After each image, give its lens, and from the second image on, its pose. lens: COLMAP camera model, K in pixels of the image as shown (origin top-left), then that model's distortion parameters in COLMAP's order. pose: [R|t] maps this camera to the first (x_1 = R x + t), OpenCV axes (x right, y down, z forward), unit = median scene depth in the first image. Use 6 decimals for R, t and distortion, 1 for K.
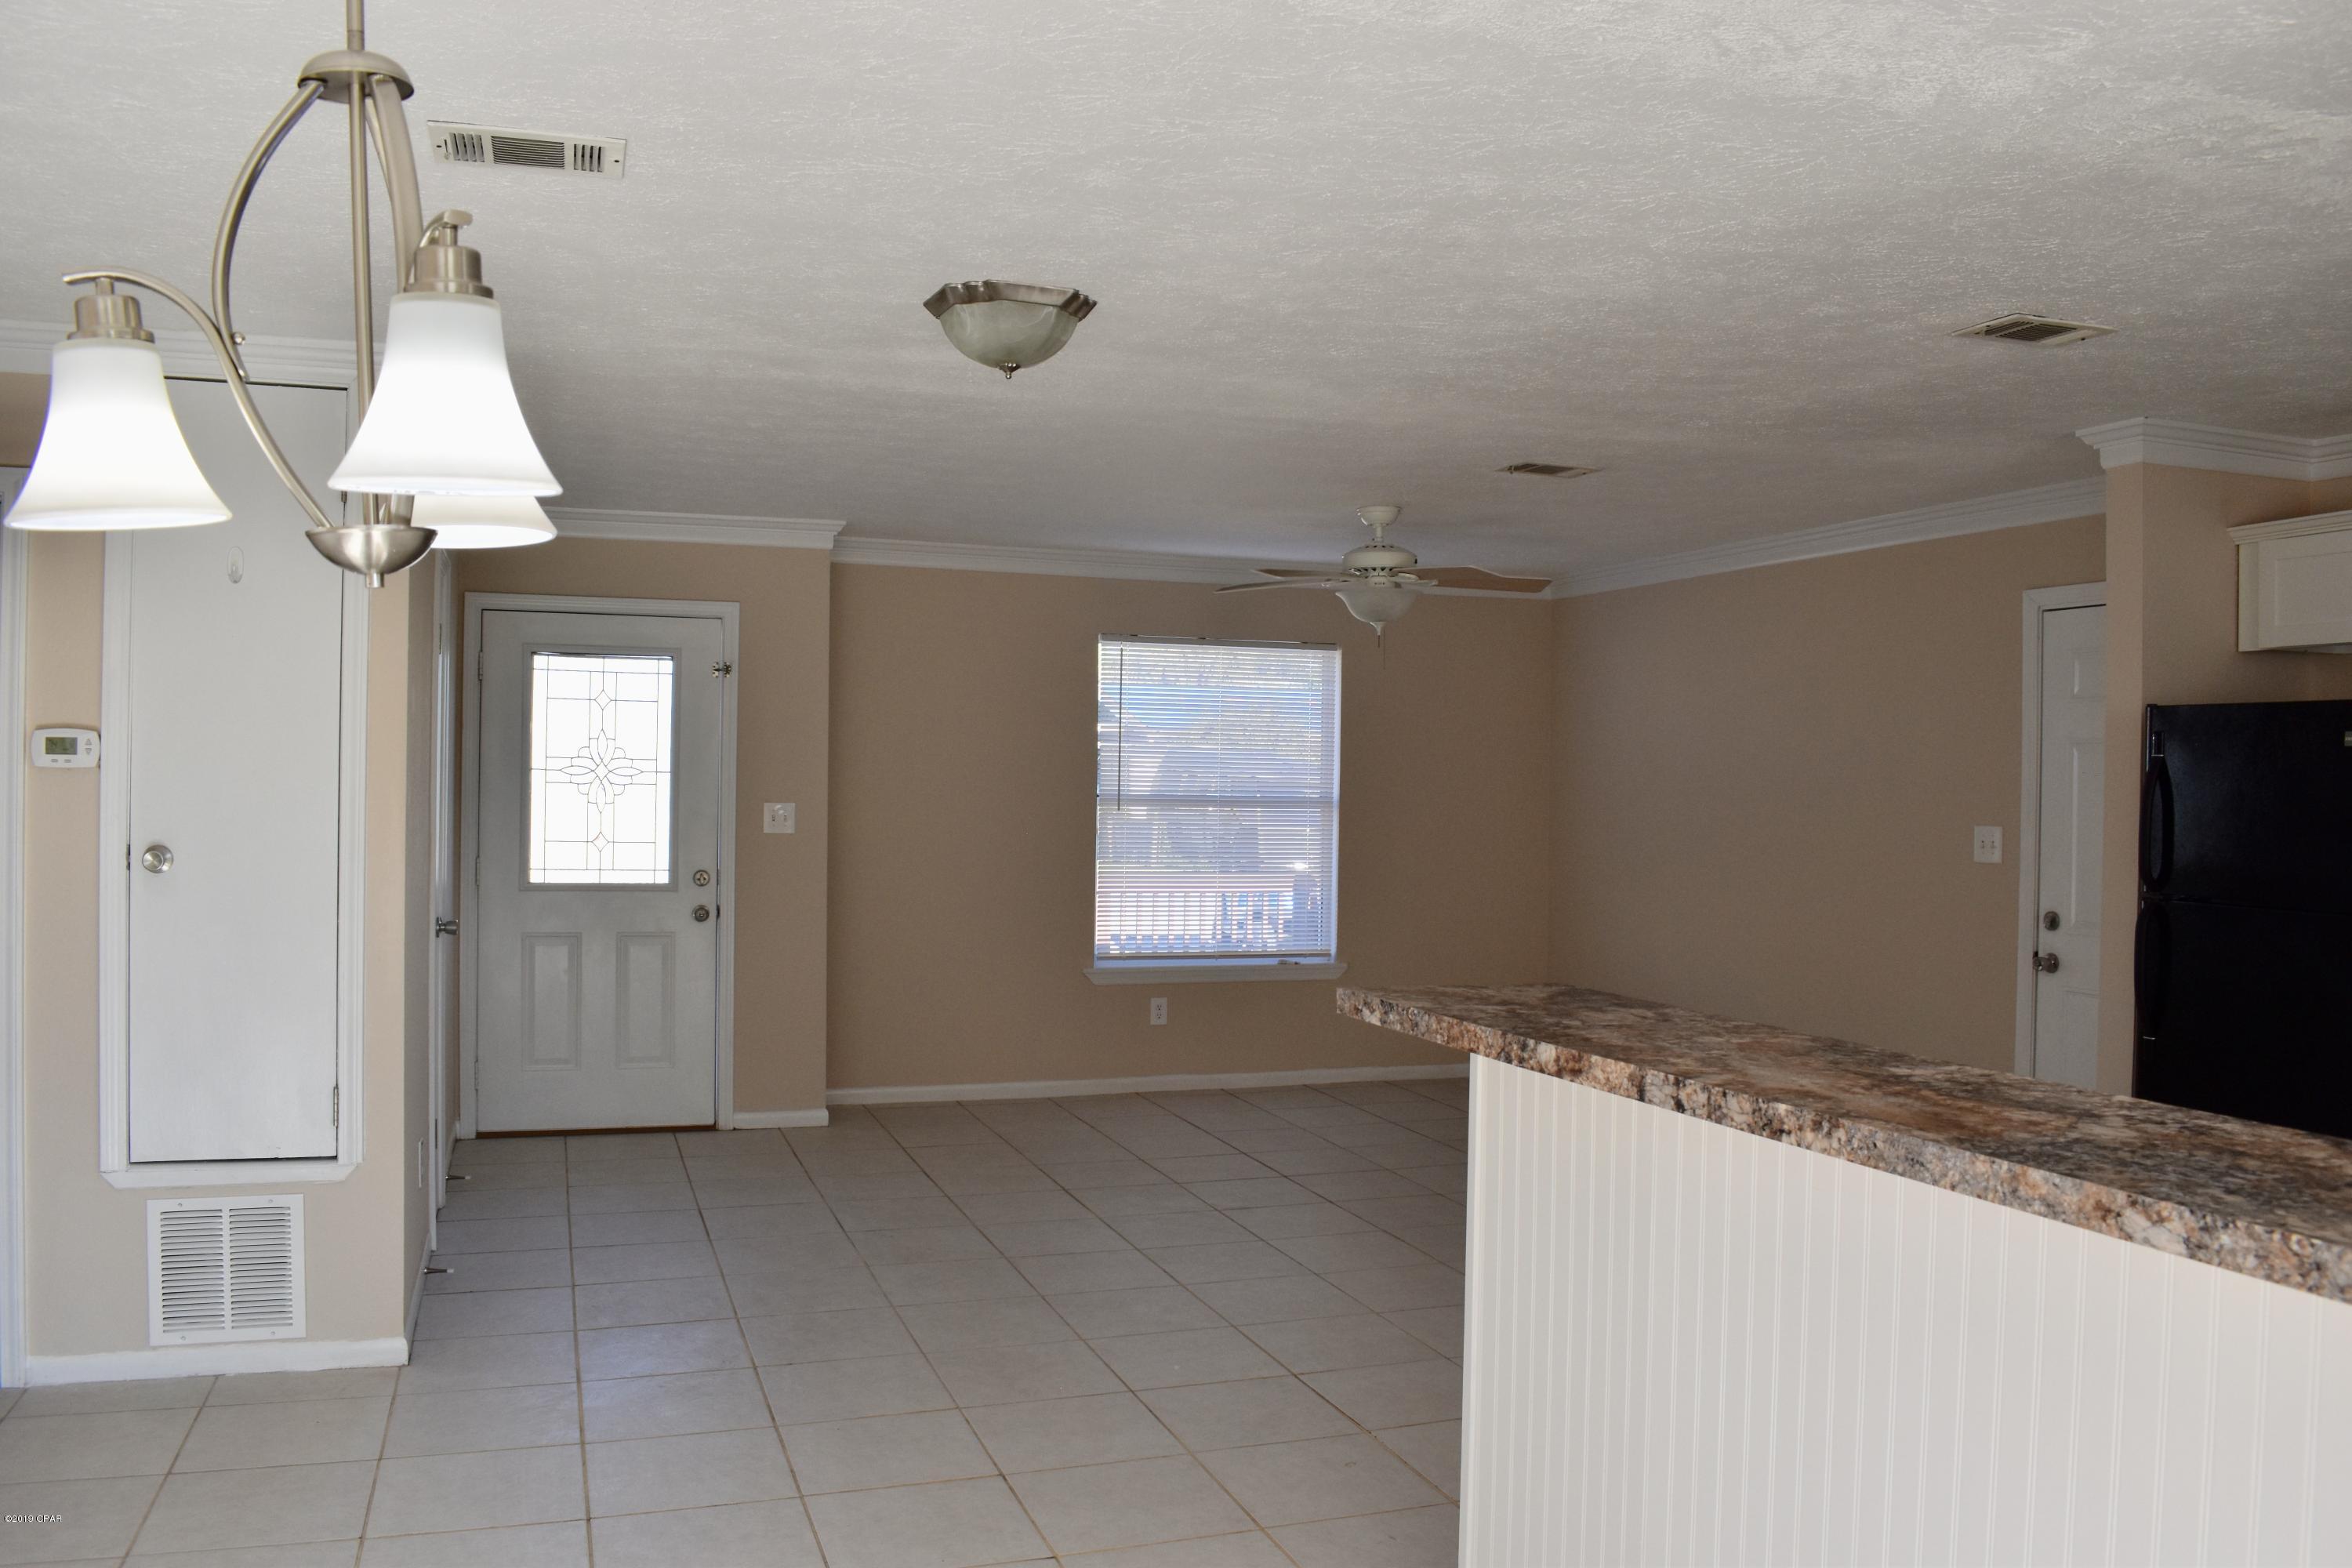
lens RADIAL K [[1871.0, 0, 1160.8], [0, 1871.0, 789.7], [0, 0, 1]] dist [-0.096164, 0.034020]
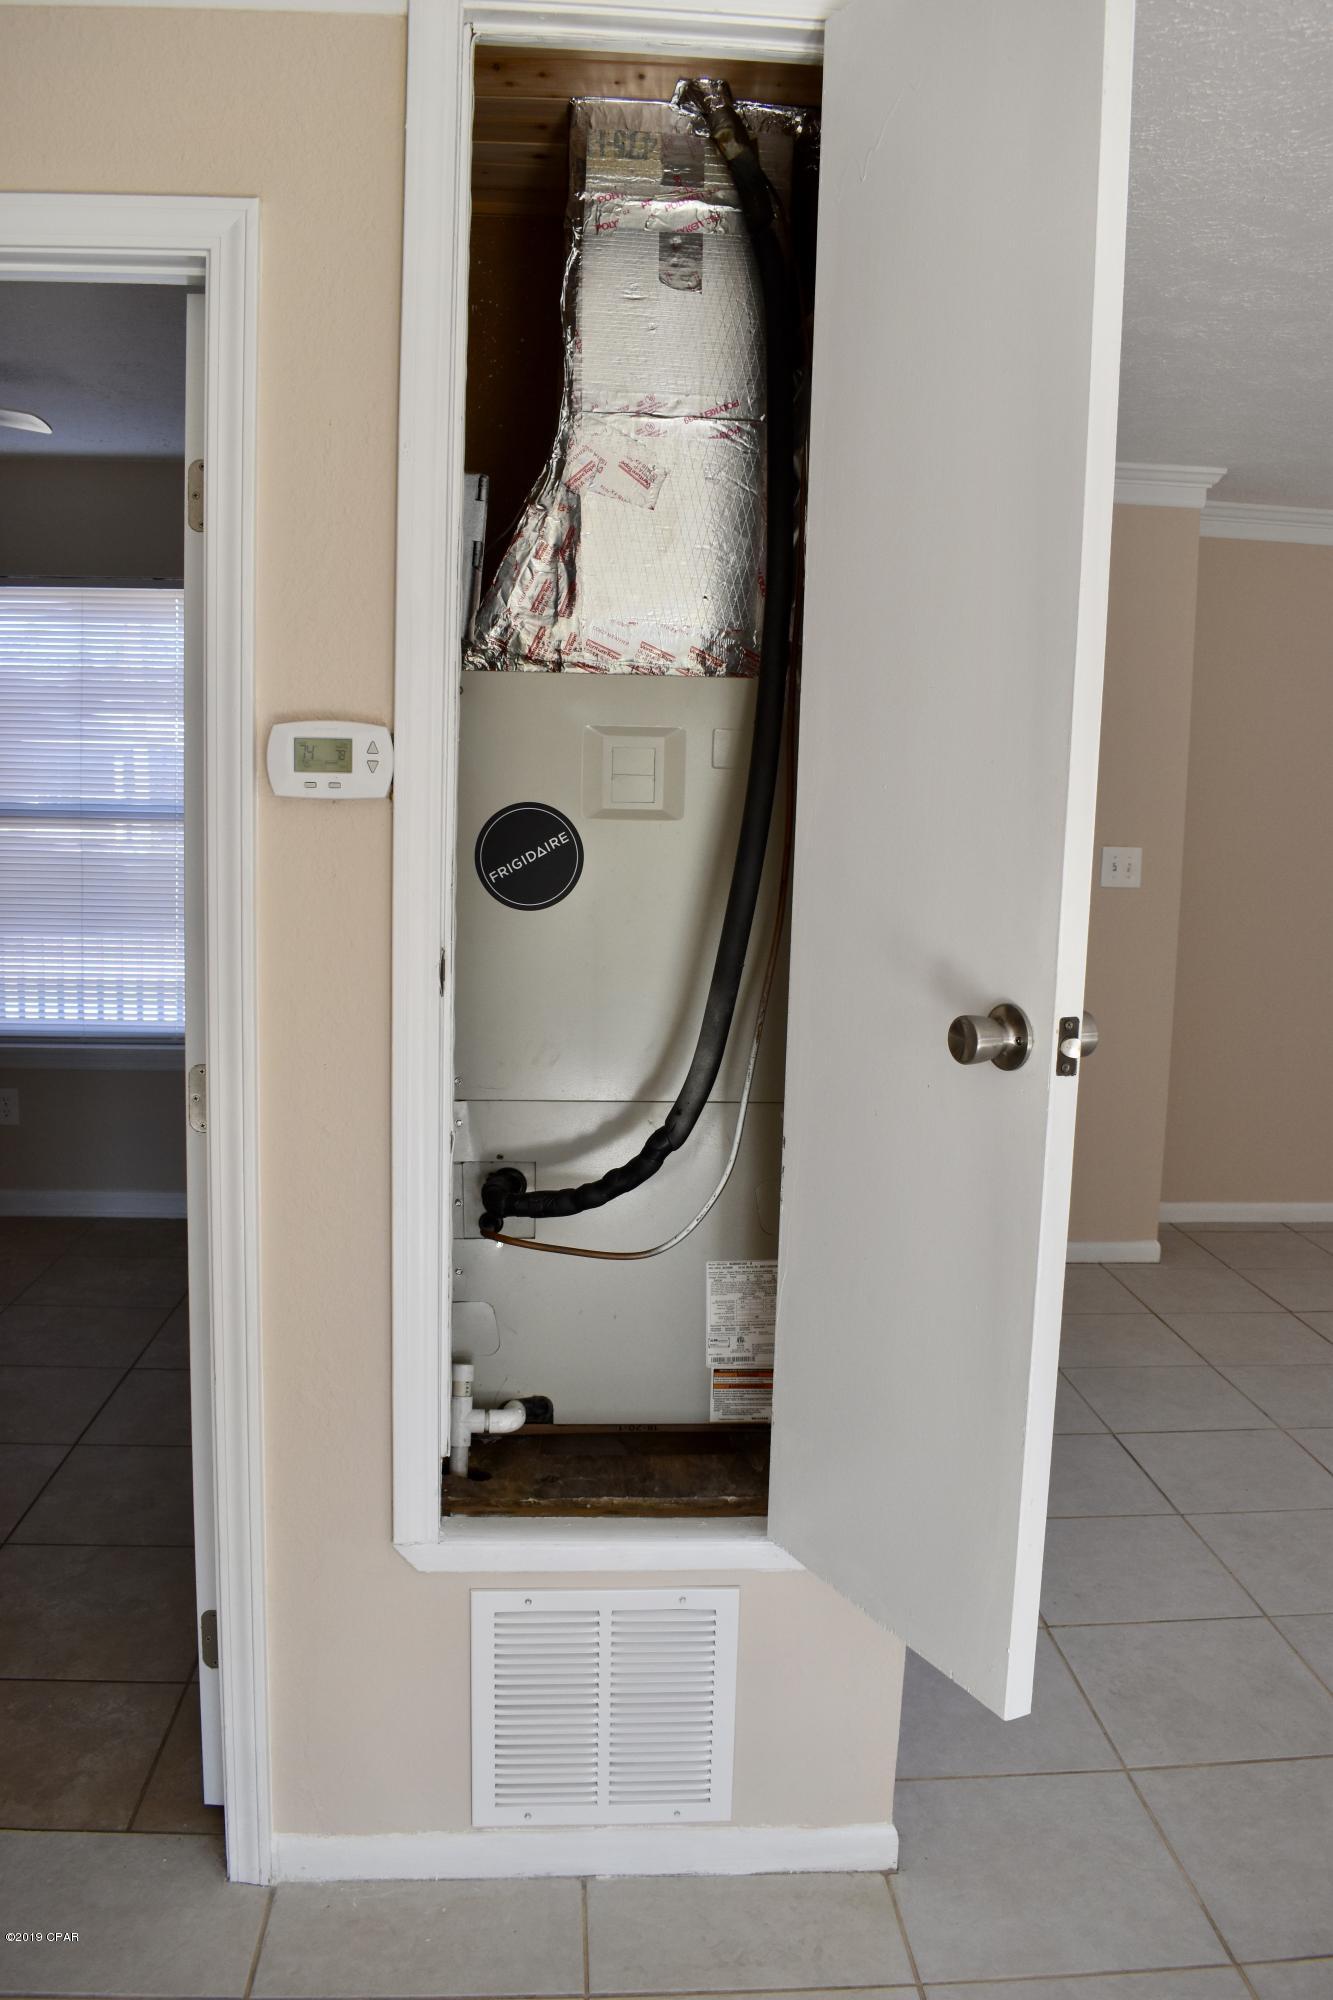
lens RADIAL K [[1591.0, 0, 675.5], [0, 1591.0, 989.2], [0, 0, 1]] dist [-0.096164, 0.034020]
pose [[0.968504, 0.038320, -0.246033, -0.384124], [-0.010930, 0.993677, 0.111743, -0.009201], [0.248759, -0.105535, 0.962799, 0.569261]]
